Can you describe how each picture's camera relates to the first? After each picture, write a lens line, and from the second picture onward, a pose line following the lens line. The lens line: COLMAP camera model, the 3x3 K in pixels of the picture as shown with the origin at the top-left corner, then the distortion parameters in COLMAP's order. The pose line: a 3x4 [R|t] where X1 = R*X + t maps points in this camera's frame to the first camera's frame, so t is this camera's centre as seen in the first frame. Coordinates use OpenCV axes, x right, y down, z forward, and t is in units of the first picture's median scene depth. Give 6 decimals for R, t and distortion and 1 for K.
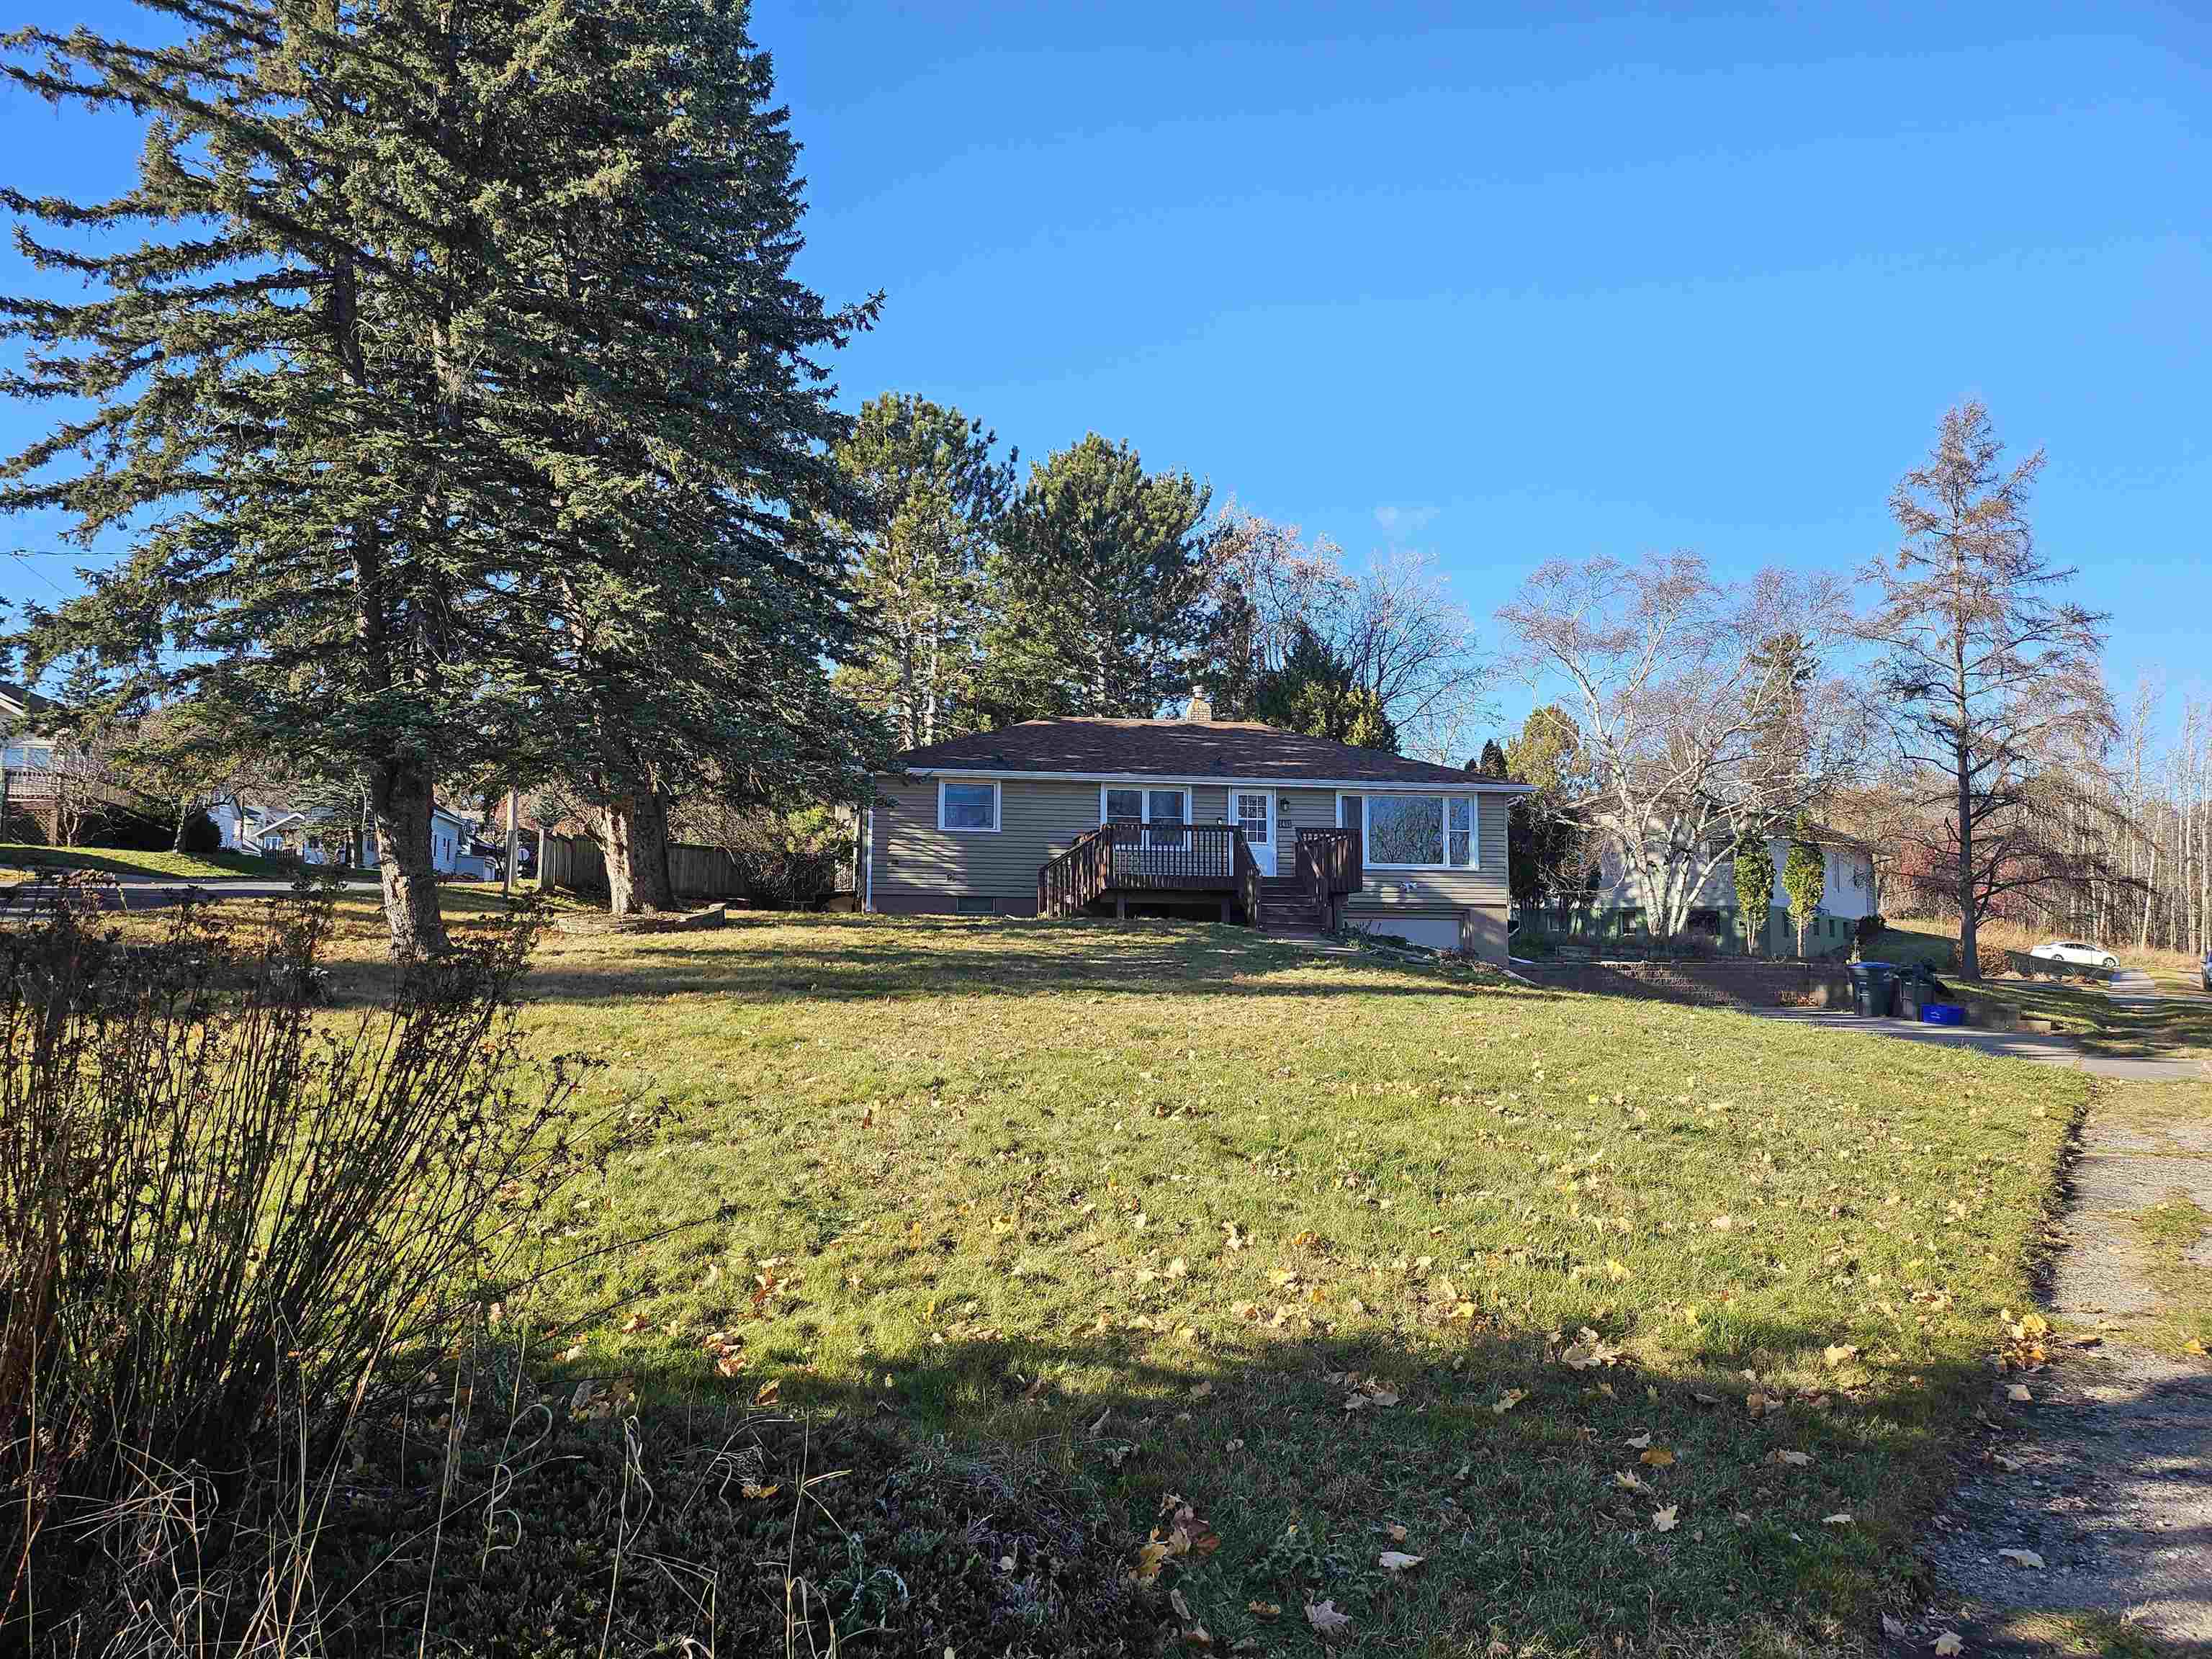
lens RADIAL K [[1535.2, 0, 1106.0], [0, 1535.2, 829.5], [0, 0, 1]] dist [0.002100, -0.000177]
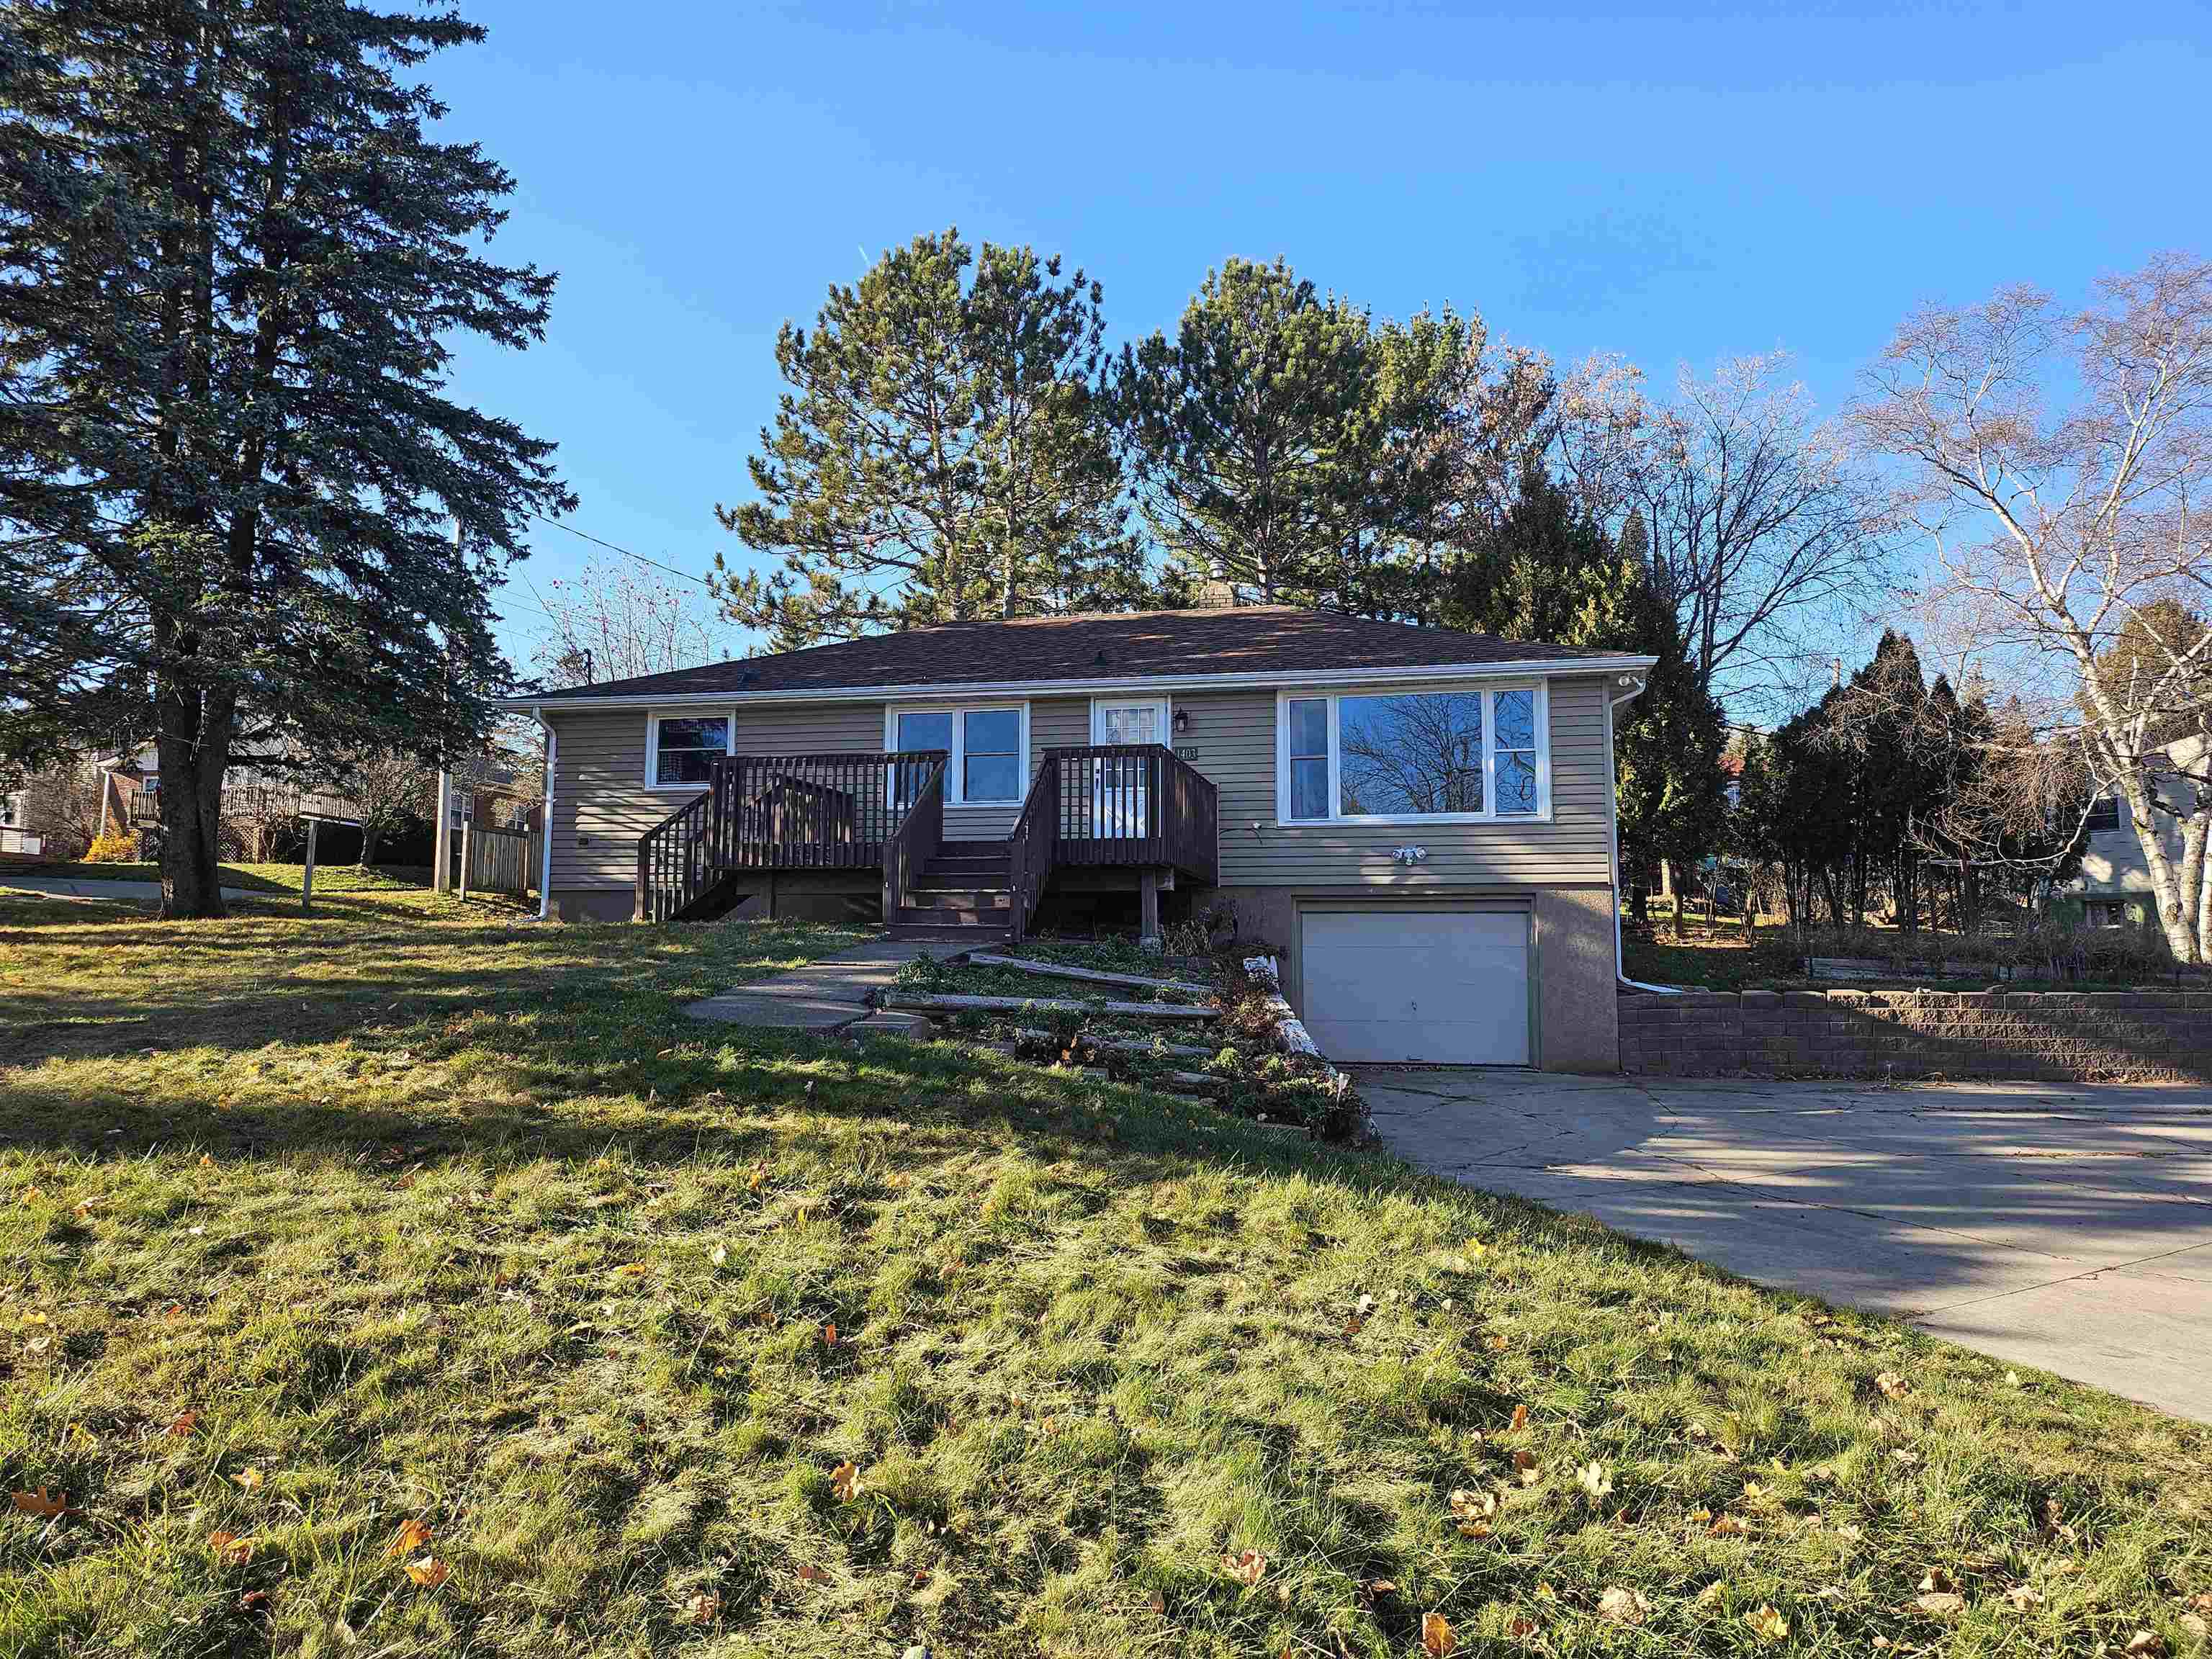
lens RADIAL K [[1568.1, 0, 1107.4], [0, 1568.1, 777.9], [0, 0, 1]] dist [0.003194, 0.000145]
pose [[0.922974, -0.050037, -0.381596, 0.299293], [0.037598, 0.998493, -0.039988, 0.026775], [0.383022, 0.022561, 0.923464, 0.414929]]
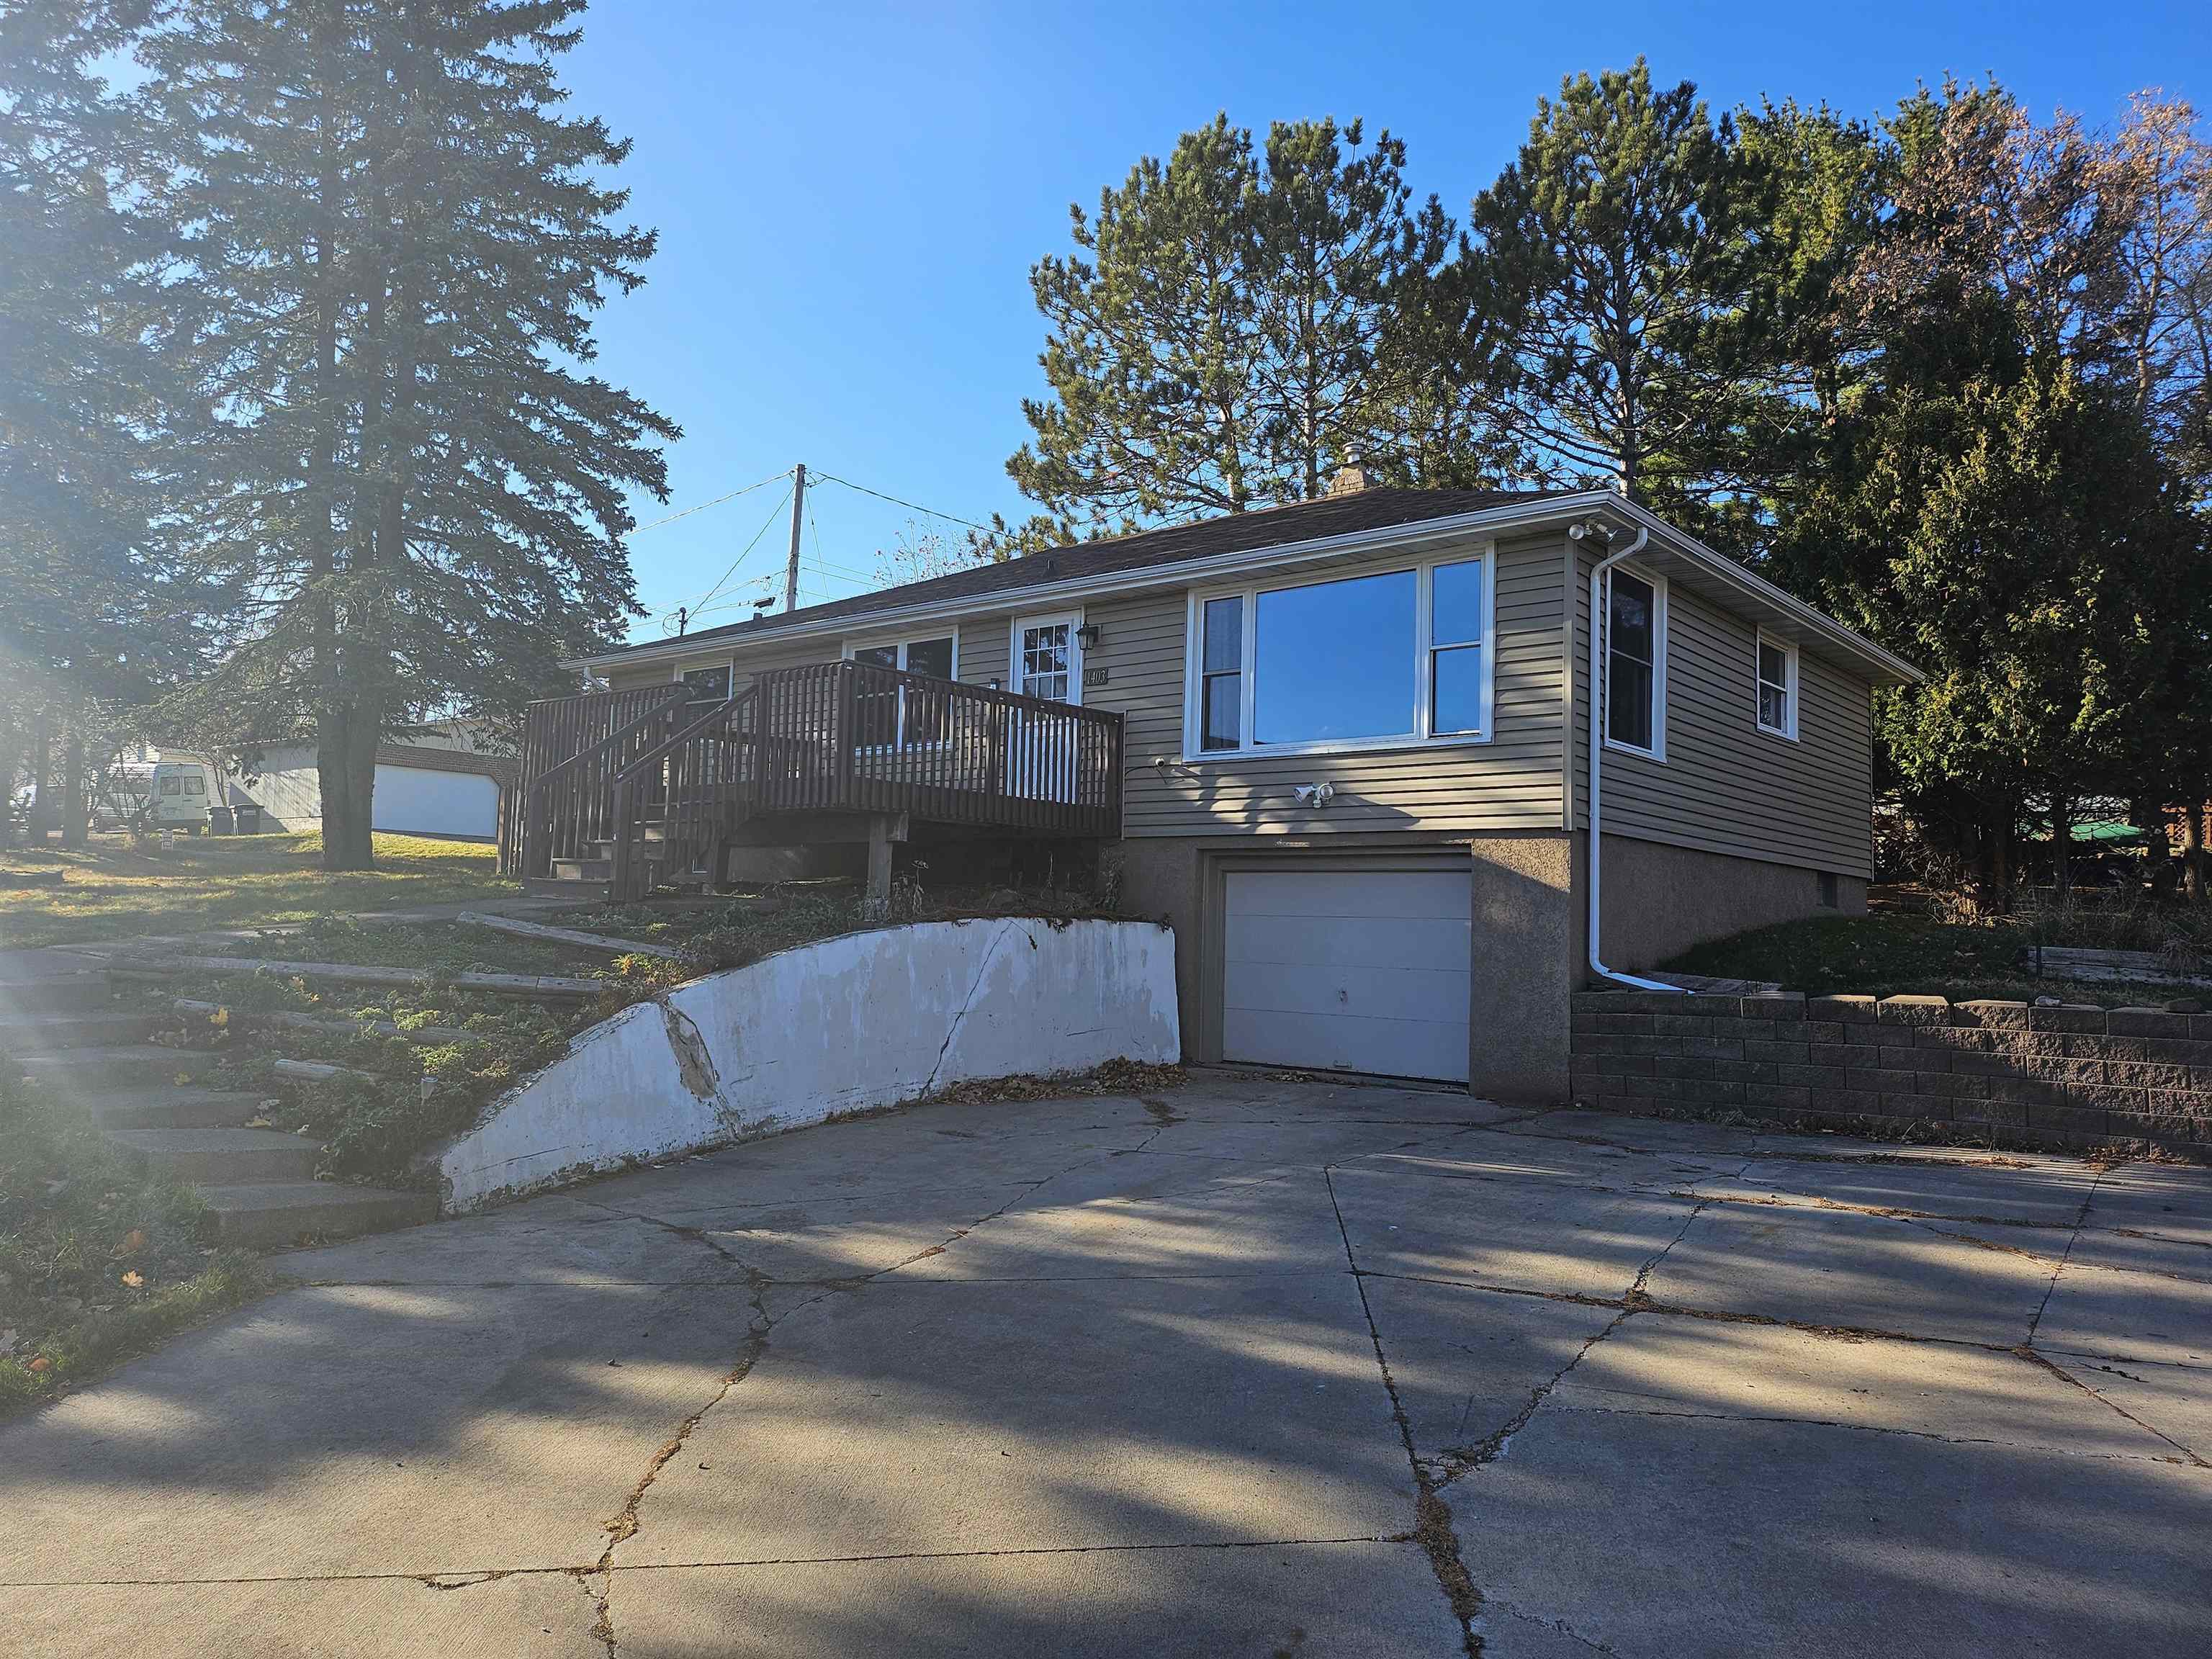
lens RADIAL K [[1535.2, 0, 1106.0], [0, 1535.2, 829.5], [0, 0, 1]] dist [0.002100, -0.000177]
pose [[0.650780, -0.036409, -0.758393, 0.452189], [0.049998, 0.998737, -0.005044, 0.043958], [0.757618, -0.034636, 0.651778, 0.654304]]
